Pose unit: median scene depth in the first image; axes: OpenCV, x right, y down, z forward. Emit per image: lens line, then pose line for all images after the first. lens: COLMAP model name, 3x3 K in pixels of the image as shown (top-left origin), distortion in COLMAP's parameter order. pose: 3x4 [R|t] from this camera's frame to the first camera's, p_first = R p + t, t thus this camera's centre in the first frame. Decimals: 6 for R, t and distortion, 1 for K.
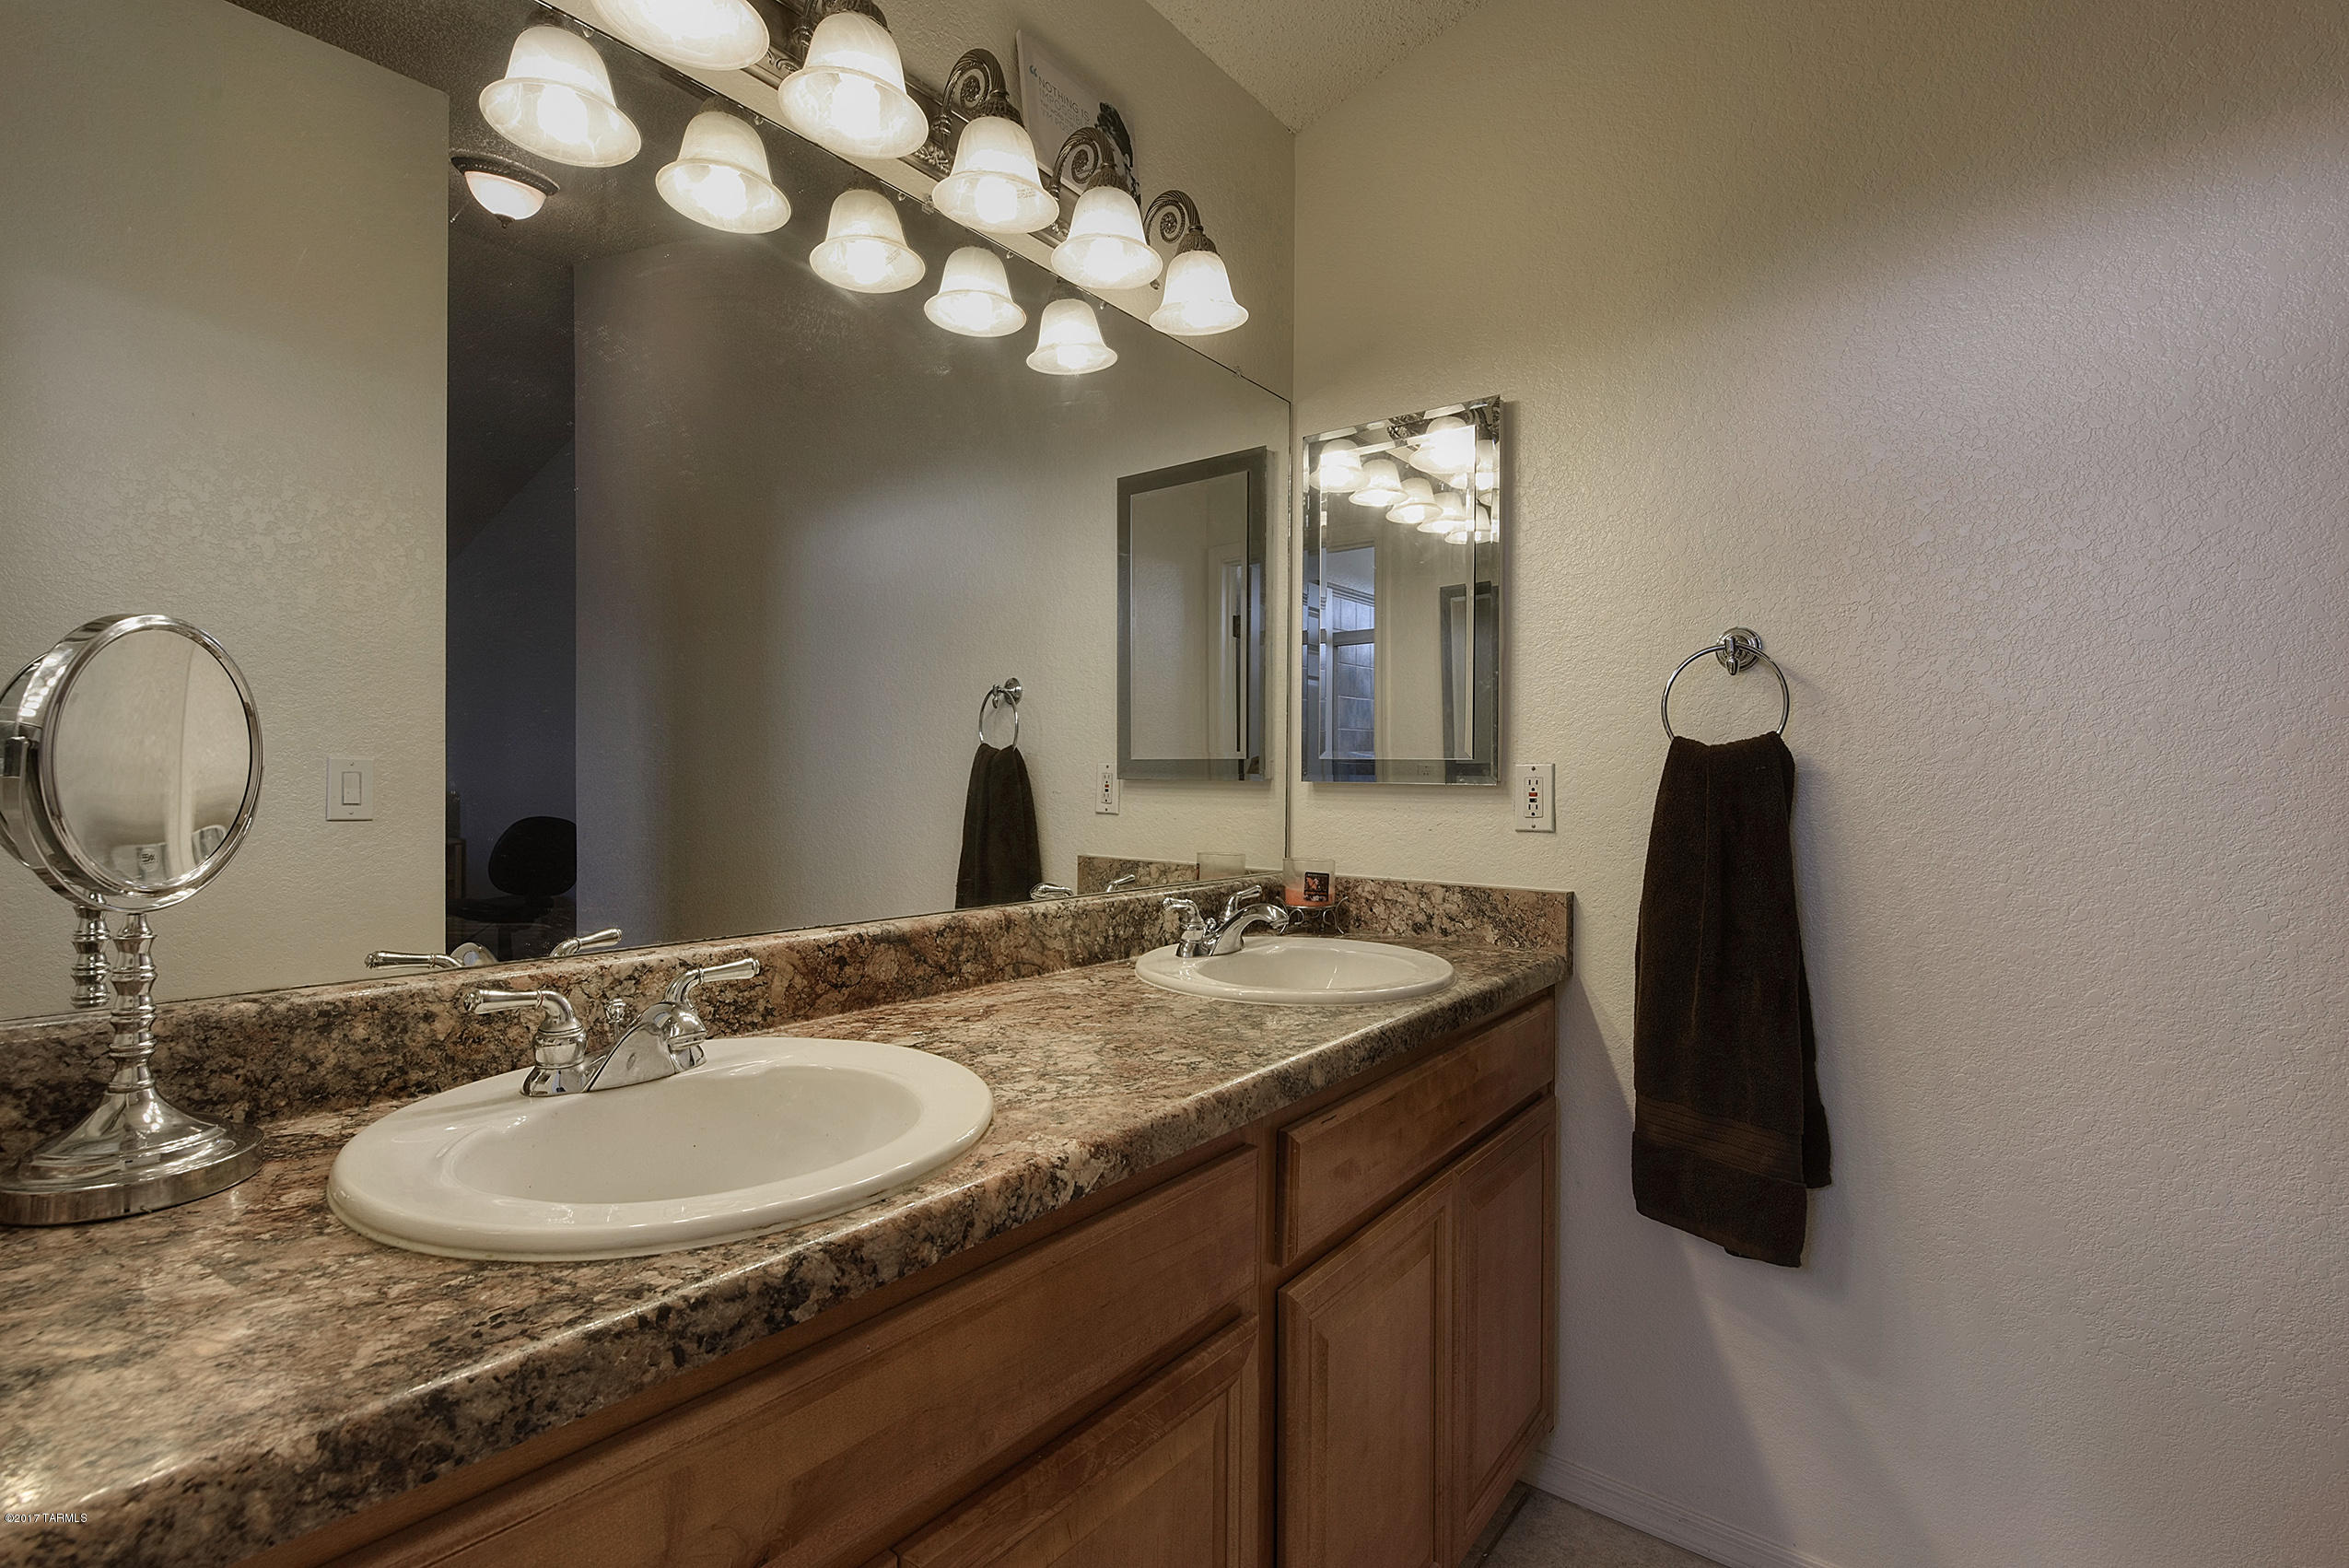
lens RADIAL K [[1059.2, 0, 1162.4], [0, 1059.2, 782.2], [0, 0, 1]] dist [0.008545, -0.009027]
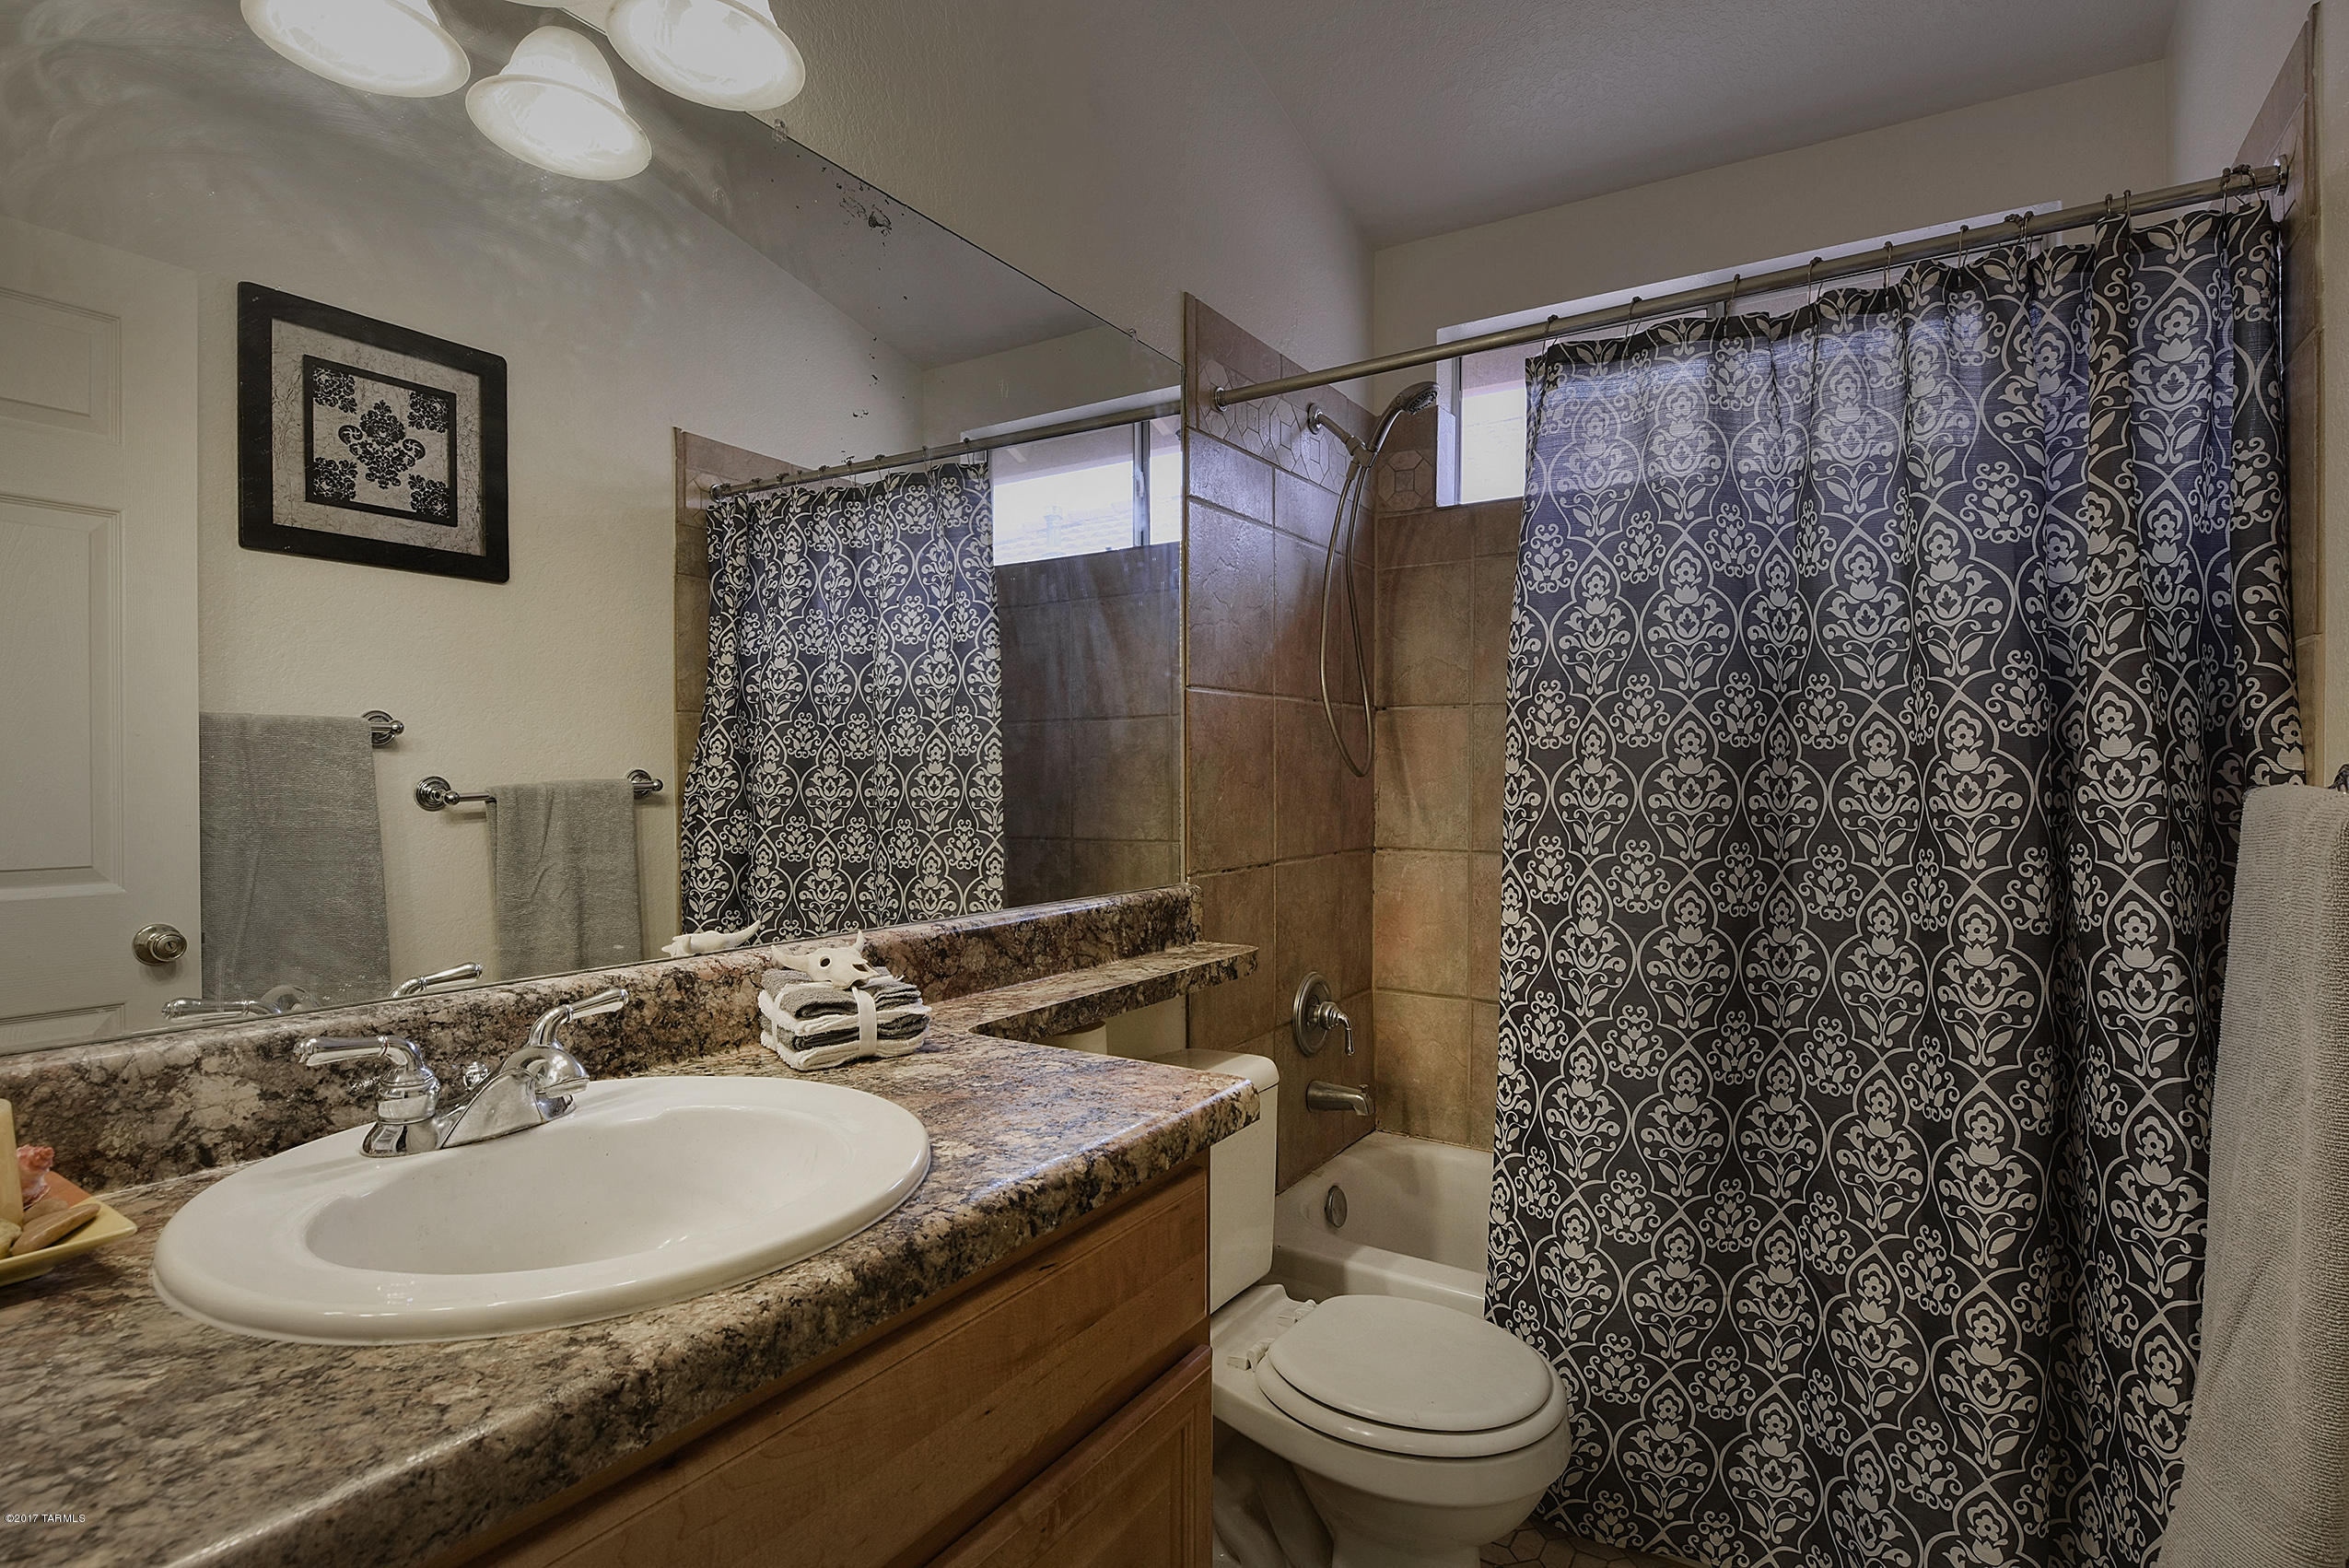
lens RADIAL K [[1140.0, 0, 1184.2], [0, 1140.0, 768.1], [0, 0, 1]] dist [-0.003537, -0.002696]
pose [[0.991567, -0.016825, 0.128501, -0.213073], [0.019290, 0.999653, -0.017958, 0.005992], [-0.128155, 0.020286, 0.991547, -0.193034]]
